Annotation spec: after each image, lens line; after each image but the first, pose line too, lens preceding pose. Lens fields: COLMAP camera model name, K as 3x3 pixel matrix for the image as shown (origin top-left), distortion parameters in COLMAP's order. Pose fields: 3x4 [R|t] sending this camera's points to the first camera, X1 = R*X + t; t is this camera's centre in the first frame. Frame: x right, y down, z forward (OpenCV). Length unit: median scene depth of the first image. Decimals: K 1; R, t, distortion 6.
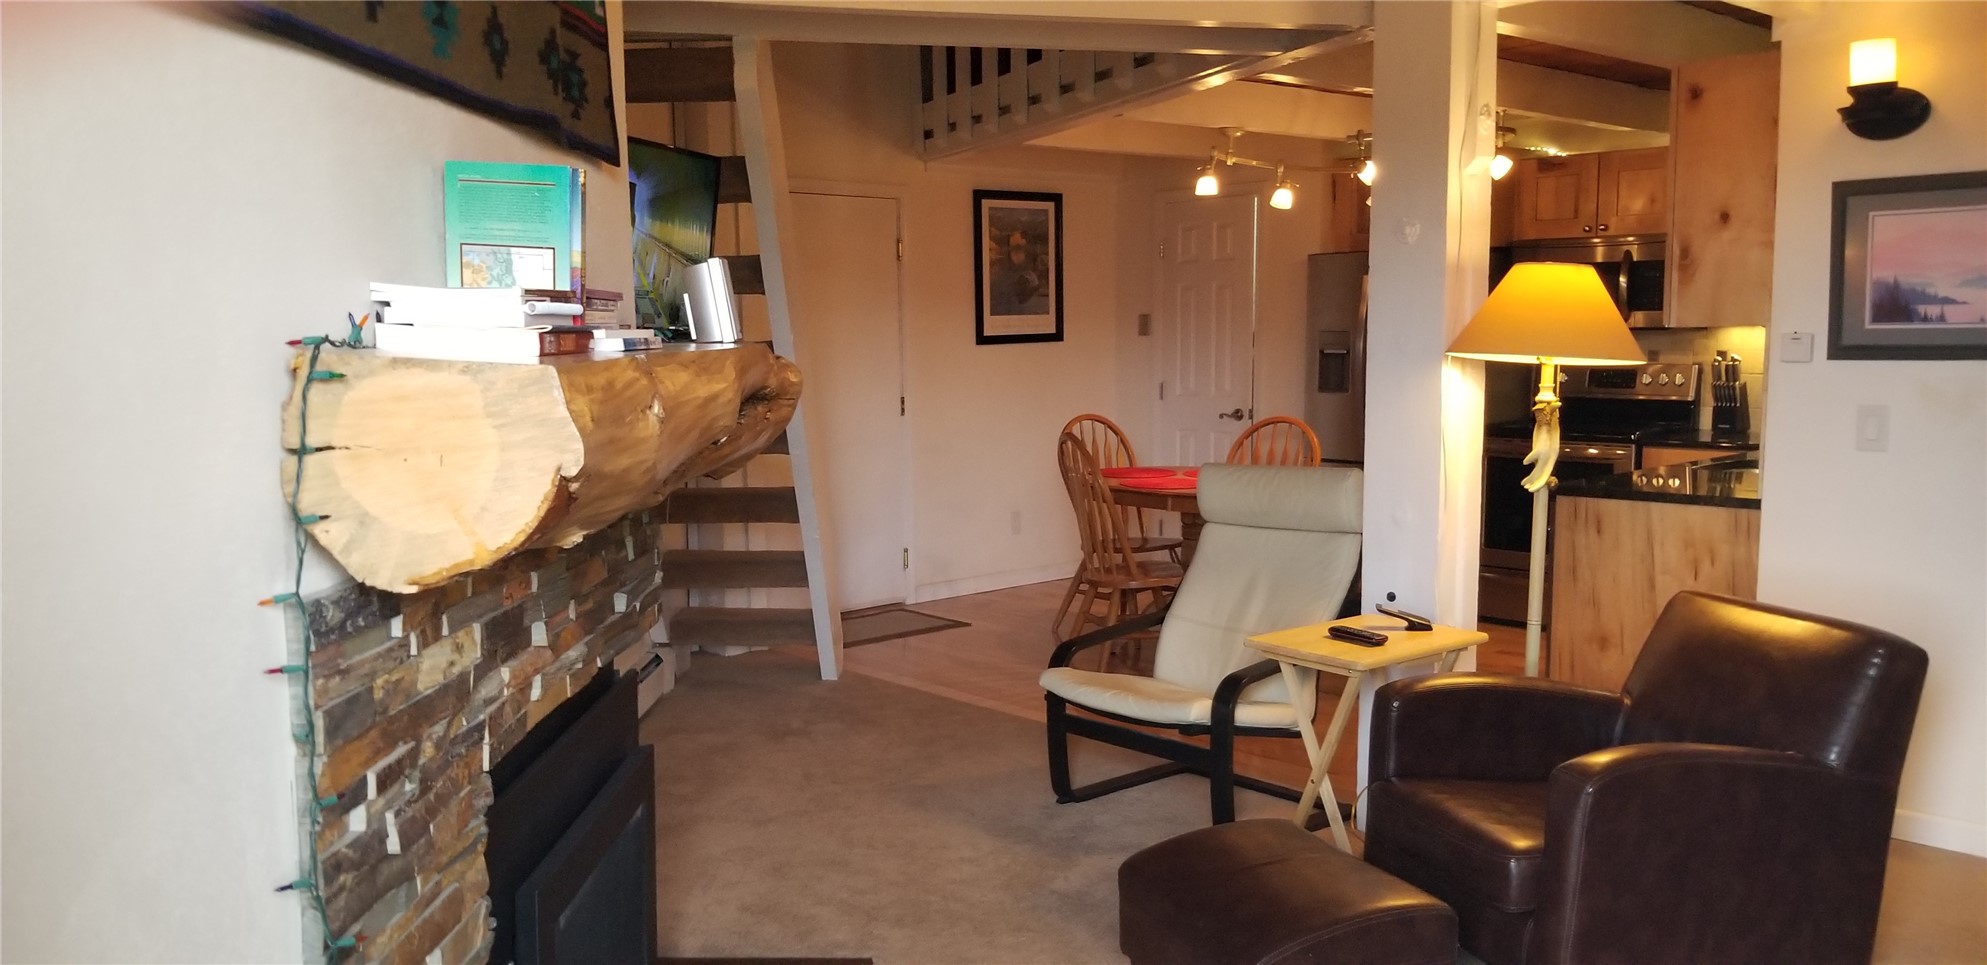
lens RADIAL K [[1575.4, 0, 935.7], [0, 1575.4, 510.5], [0, 0, 1]] dist [0.119632, -0.208979]
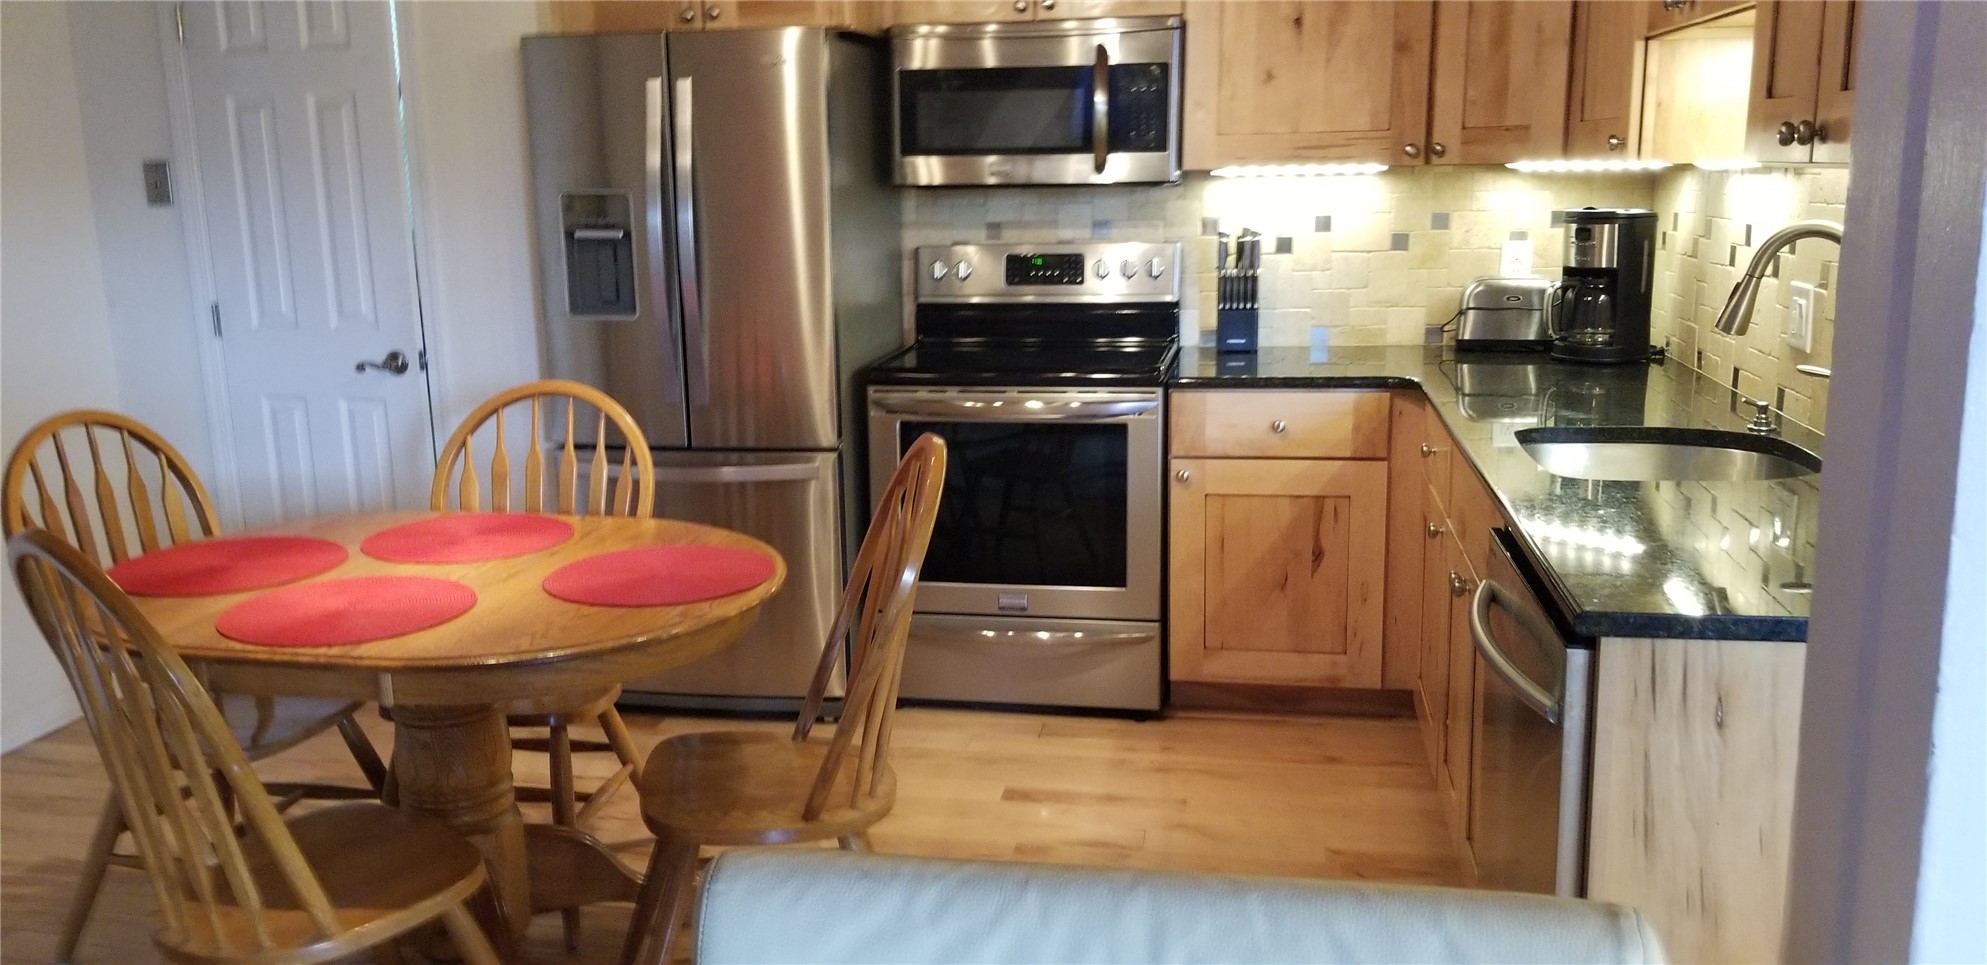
lens RADIAL K [[1575.4, 0, 935.7], [0, 1575.4, 510.5], [0, 0, 1]] dist [0.119632, -0.208979]
pose [[0.812521, -0.130197, 0.568206, 0.040230], [0.081388, 0.990529, 0.110584, -0.062676], [-0.577222, -0.043607, 0.815422, 0.540529]]
